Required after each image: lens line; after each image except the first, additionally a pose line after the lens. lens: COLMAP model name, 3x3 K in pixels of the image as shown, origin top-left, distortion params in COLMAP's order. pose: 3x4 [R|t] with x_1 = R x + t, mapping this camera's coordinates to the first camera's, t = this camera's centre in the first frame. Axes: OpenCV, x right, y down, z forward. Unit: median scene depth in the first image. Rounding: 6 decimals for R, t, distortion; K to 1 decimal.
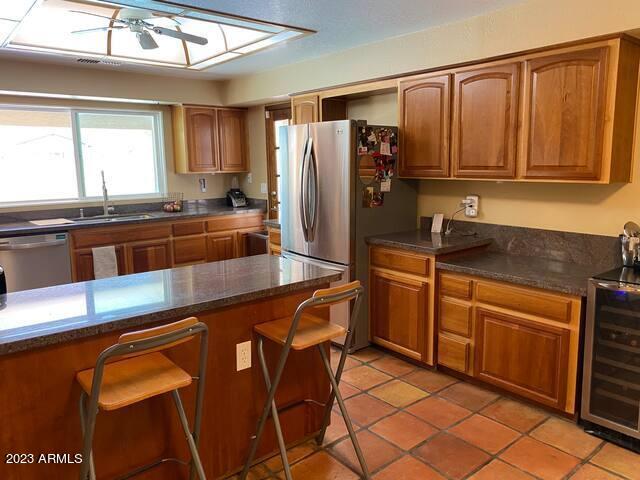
lens RADIAL K [[487.6, 0, 321.1], [0, 487.6, 240.0], [0, 0, 1]] dist [0.002792, -0.002250]
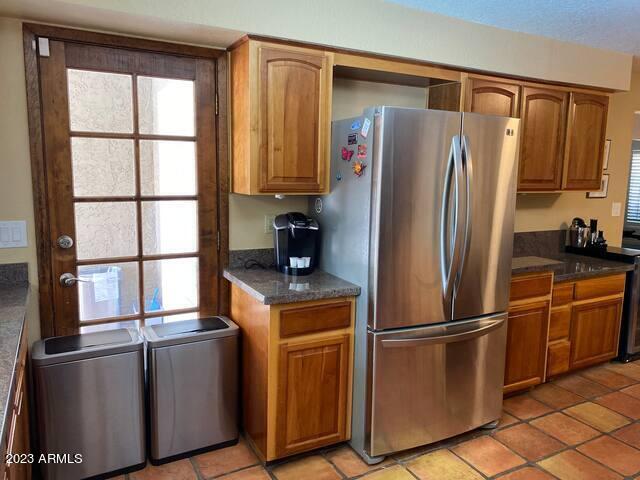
lens RADIAL K [[487.6, 0, 320.1], [0, 487.6, 235.3], [0, 0, 1]] dist [0.002792, -0.002250]
pose [[0.193017, -0.118377, 0.974028, -0.837152], [0.139195, 0.985959, 0.092243, -0.200902], [-0.971272, 0.117775, 0.206785, 1.284225]]
